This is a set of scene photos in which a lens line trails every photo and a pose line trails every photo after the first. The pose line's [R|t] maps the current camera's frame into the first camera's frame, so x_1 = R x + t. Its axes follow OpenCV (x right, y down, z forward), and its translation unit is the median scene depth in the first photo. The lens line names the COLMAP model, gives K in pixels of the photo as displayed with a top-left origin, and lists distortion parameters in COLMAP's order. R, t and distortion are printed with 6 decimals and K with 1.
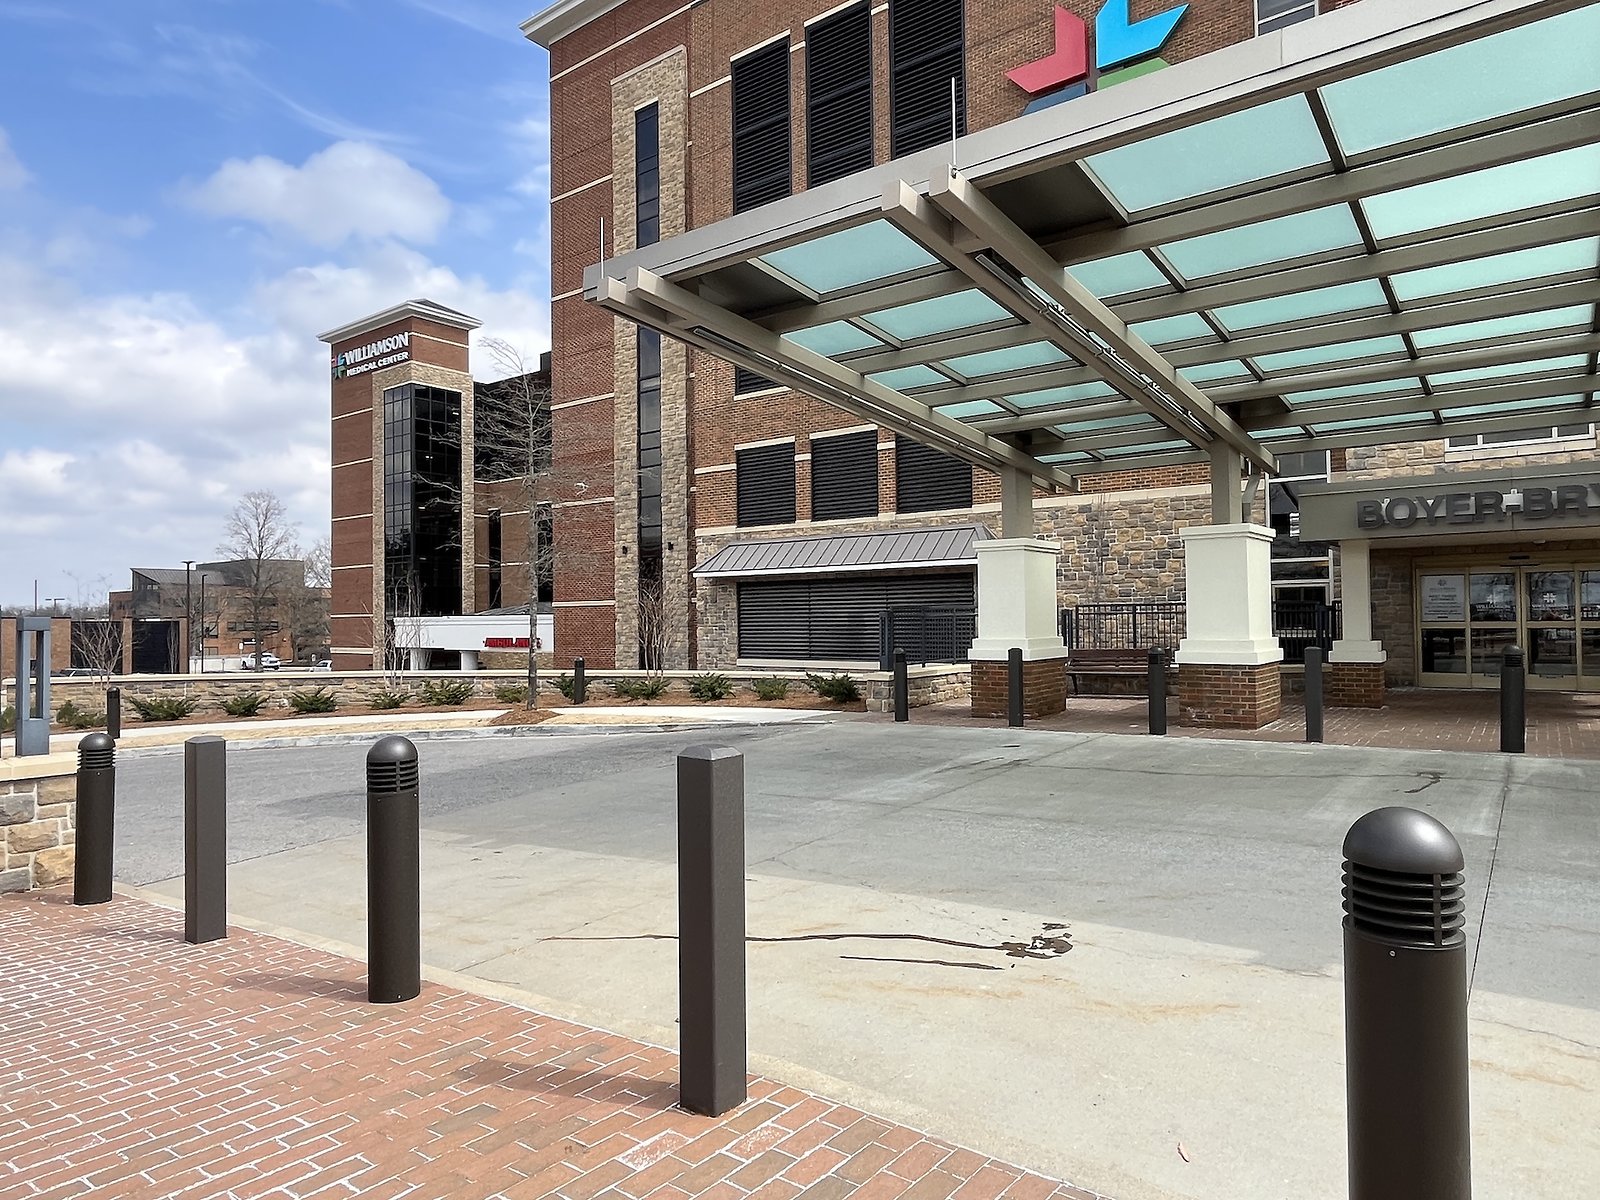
lens RADIAL K [[981.4, 0, 805.1], [0, 981.4, 600.6], [0, 0, 1]] dist [-0.000496, 0.002171]
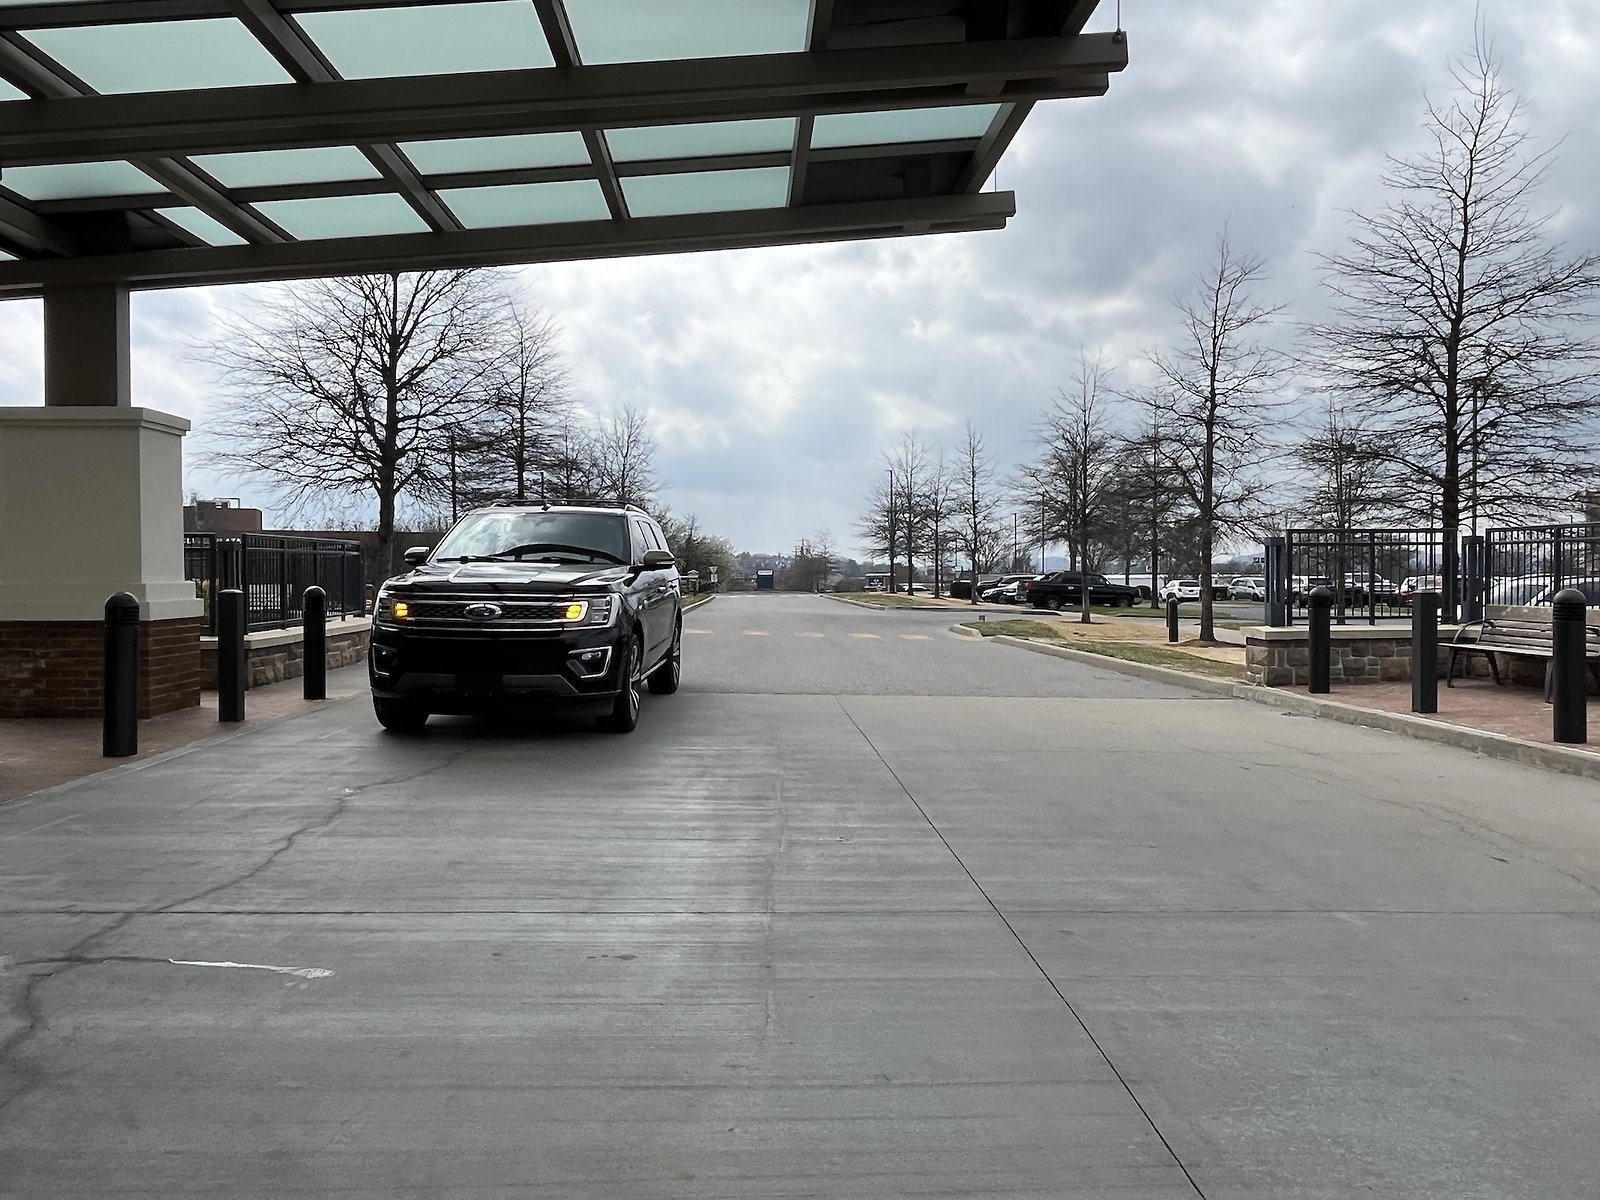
lens RADIAL K [[1180.8, 0, 800.0], [0, 1180.8, 600.0], [0, 0, 1]] dist [-0.005275, -0.004416]
pose [[-0.642093, -0.000387, 0.766627, 0.085793], [-0.004783, 0.999982, -0.003501, 0.030605], [-0.766612, -0.005915, -0.642083, 0.665717]]
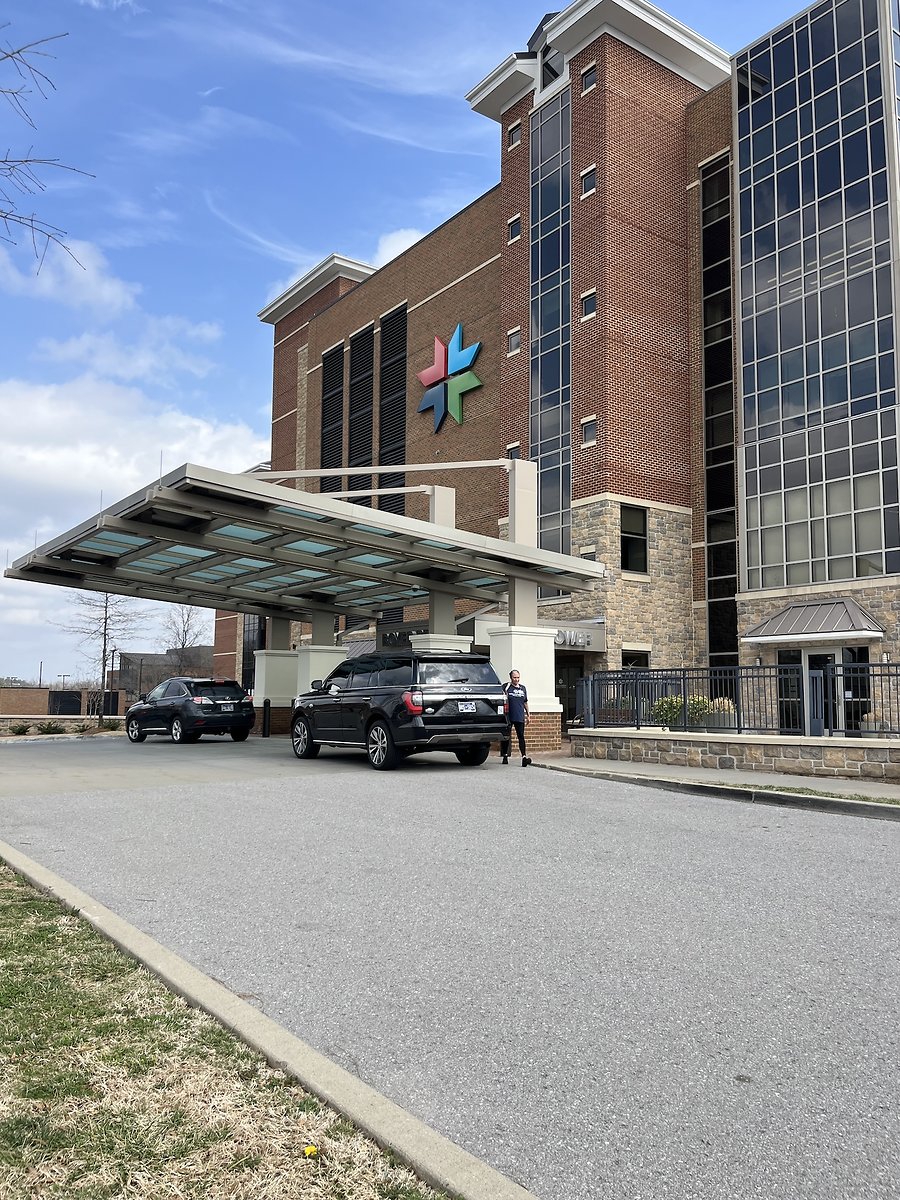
lens RADIAL K [[930.8, 0, 454.3], [0, 930.8, 606.1], [0, 0, 1]] dist [0.074477, -0.134555]
pose [[0.956629, -0.008761, -0.291178, 1.230594], [-0.015679, 0.996550, -0.081497, 0.002325], [0.290887, 0.082528, 0.953191, -0.850277]]
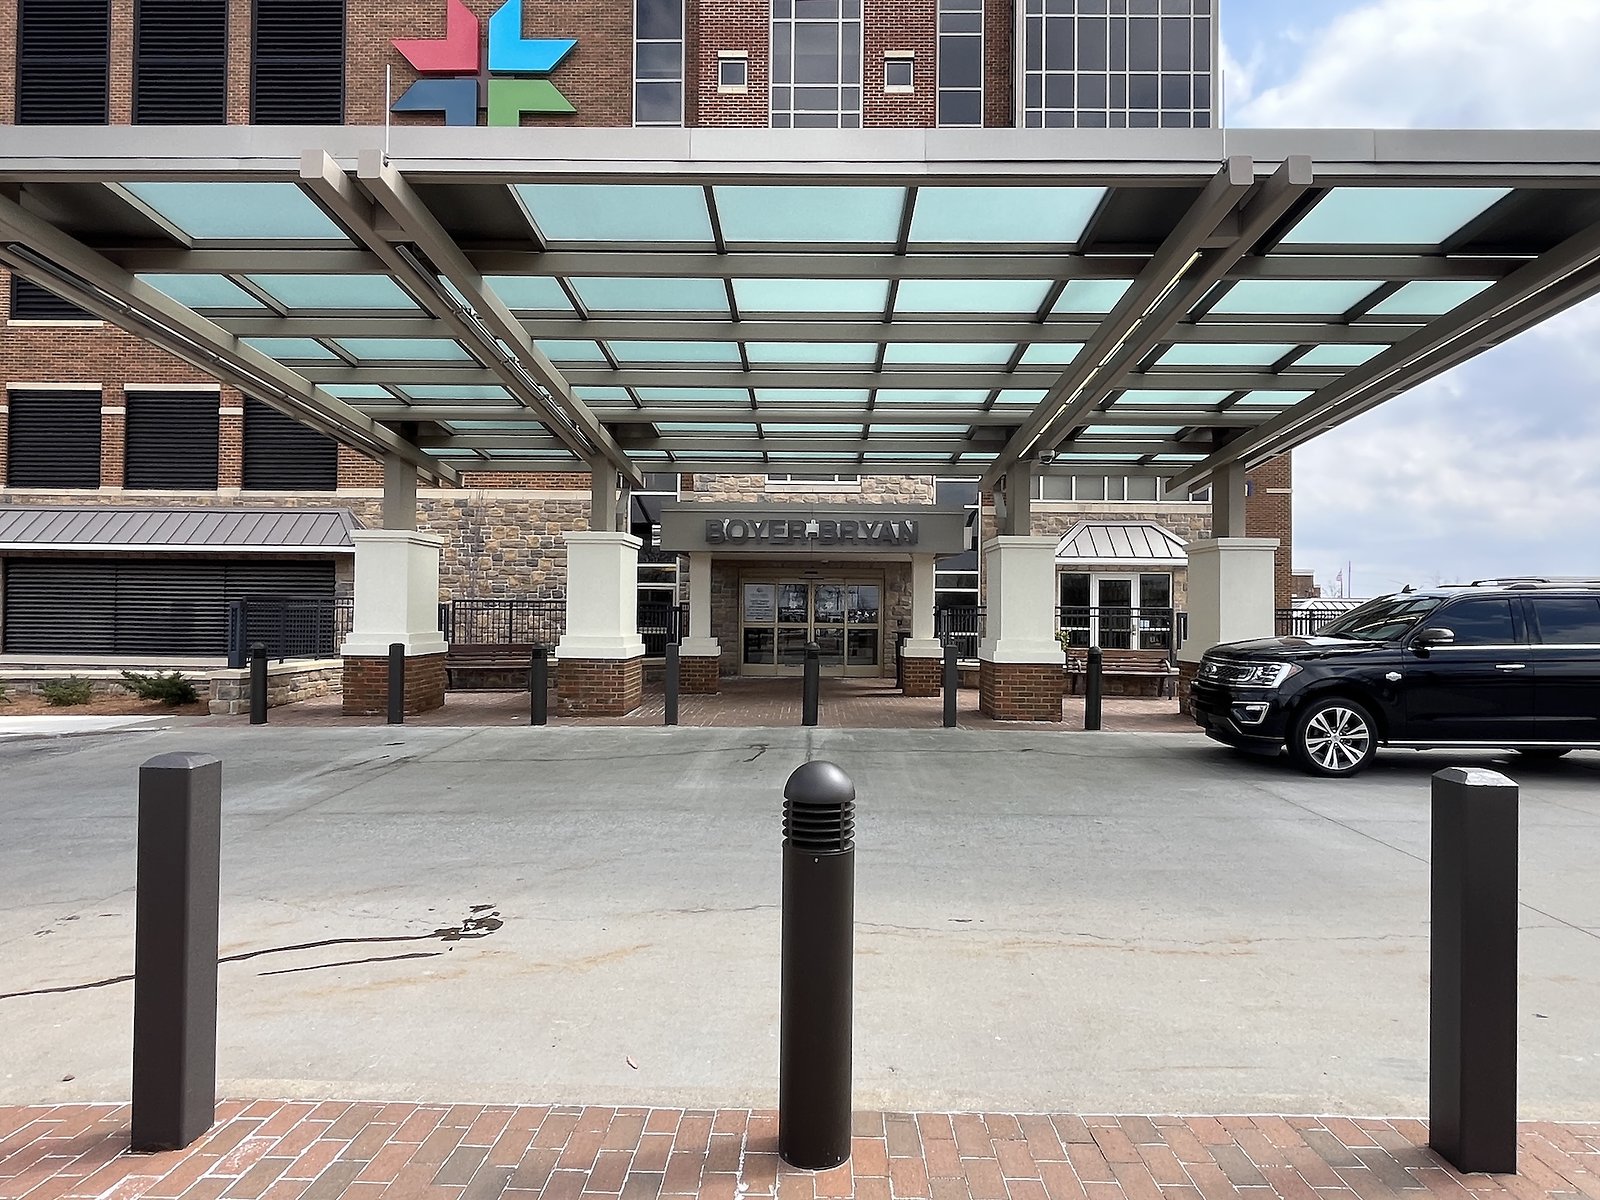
lens RADIAL K [[982.1, 0, 801.6], [0, 982.1, 594.1], [0, 0, 1]] dist [-0.000346, 0.001341]
pose [[0.805476, 0.032084, 0.591760, -0.038711], [-0.032150, 0.999429, -0.010426, -0.002684], [-0.591756, -0.010627, 0.806047, -0.020939]]
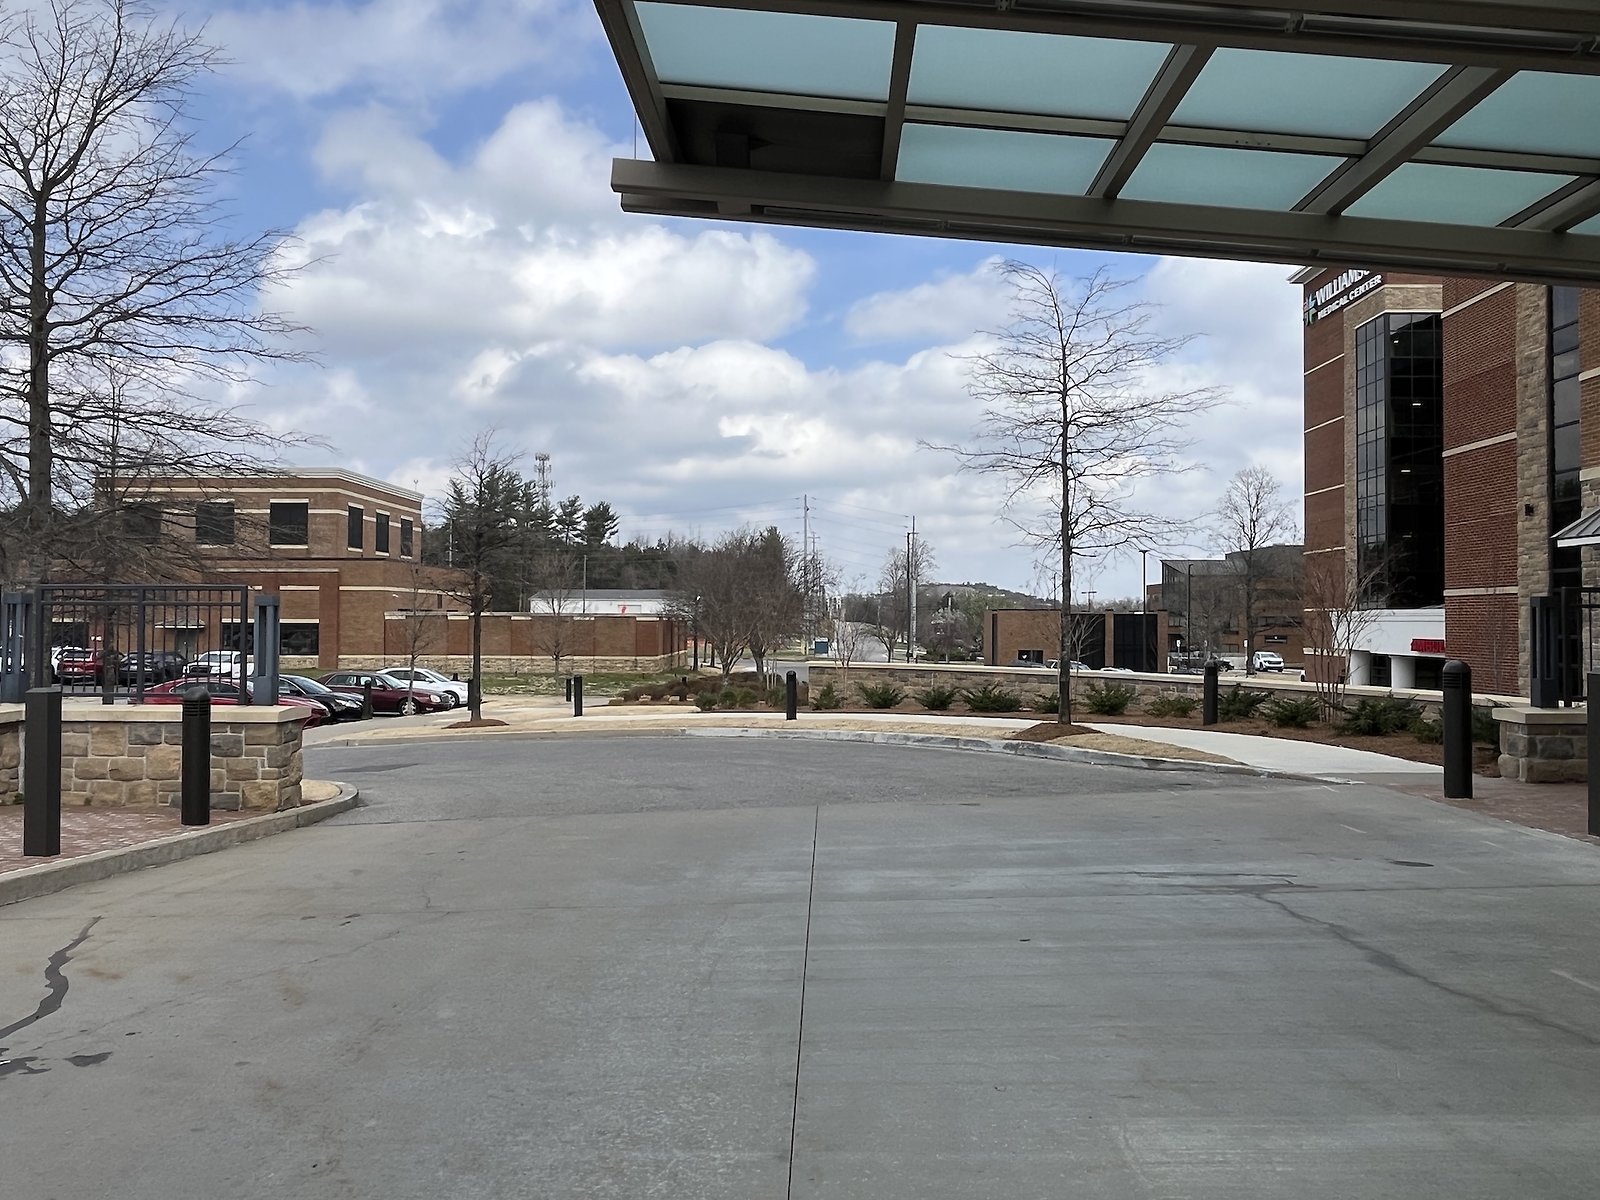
lens RADIAL K [[1180.8, 0, 800.0], [0, 1180.8, 600.0], [0, 0, 1]] dist [-0.005275, -0.004416]
pose [[0.590762, -0.000672, -0.806845, 0.417440], [0.005119, 0.999983, 0.002914, 0.011184], [0.806829, -0.005851, 0.590756, 0.334310]]
